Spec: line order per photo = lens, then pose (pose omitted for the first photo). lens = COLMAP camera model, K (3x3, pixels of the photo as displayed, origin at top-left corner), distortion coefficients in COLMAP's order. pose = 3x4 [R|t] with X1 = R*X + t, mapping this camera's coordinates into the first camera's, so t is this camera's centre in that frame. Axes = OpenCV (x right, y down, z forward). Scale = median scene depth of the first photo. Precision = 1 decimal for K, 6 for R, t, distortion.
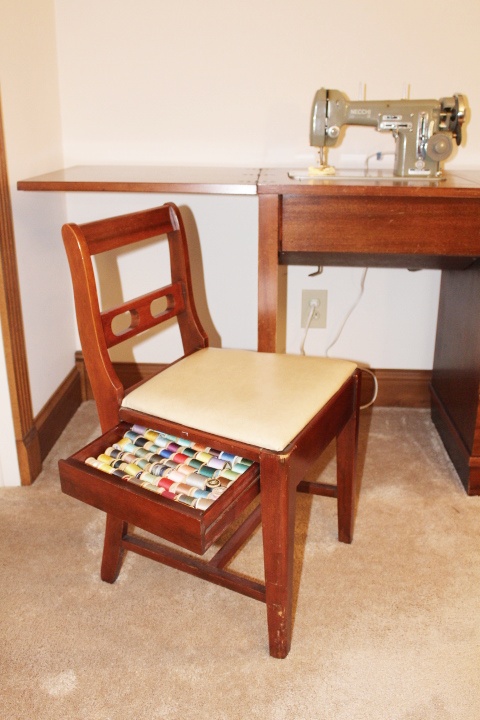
lens RADIAL K [[675.3, 0, 240.0], [0, 675.3, 360.0], [0, 0, 1]] dist [-0.115774, 0.005176]
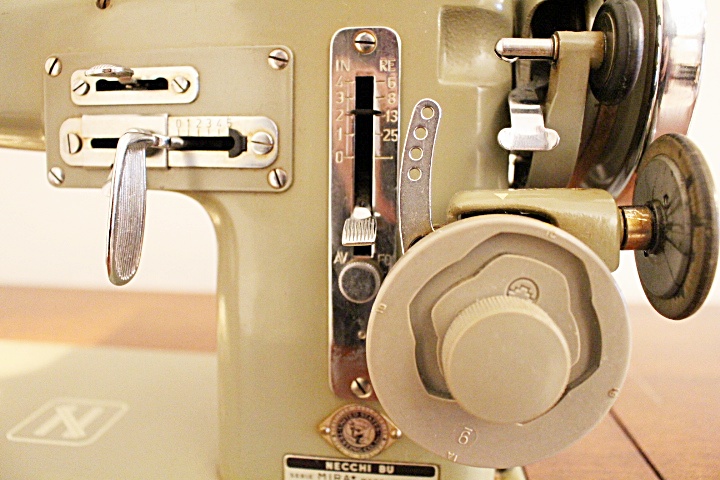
lens RADIAL K [[593.4, 0, 360.0], [0, 593.4, 240.0], [0, 0, 1]] dist [-0.158765, 0.120212]
pose [[0.999568, 0.012430, -0.026650, 0.281879], [-0.017029, 0.983525, -0.179969, -0.319583], [0.023974, 0.180345, 0.983311, 0.901535]]
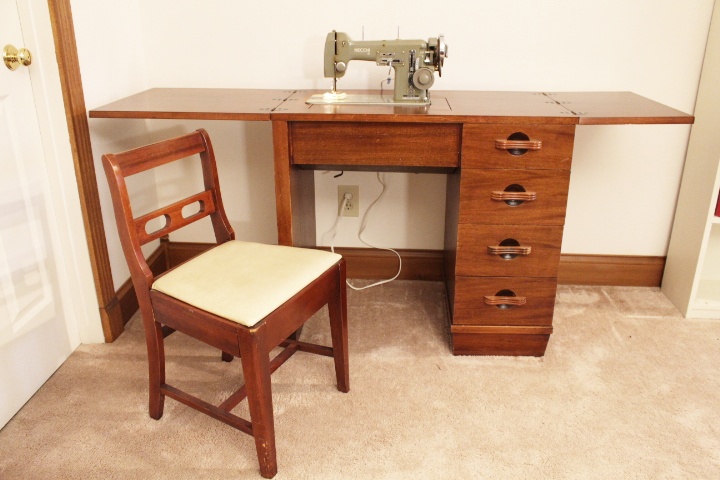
lens RADIAL K [[593.4, 0, 360.0], [0, 593.4, 240.0], [0, 0, 1]] dist [-0.158765, 0.120212]
pose [[0.999958, 0.003991, -0.008286, 0.191312], [-0.003754, 0.999588, 0.028458, -0.048246], [0.008396, -0.028425, 0.999561, -0.115933]]
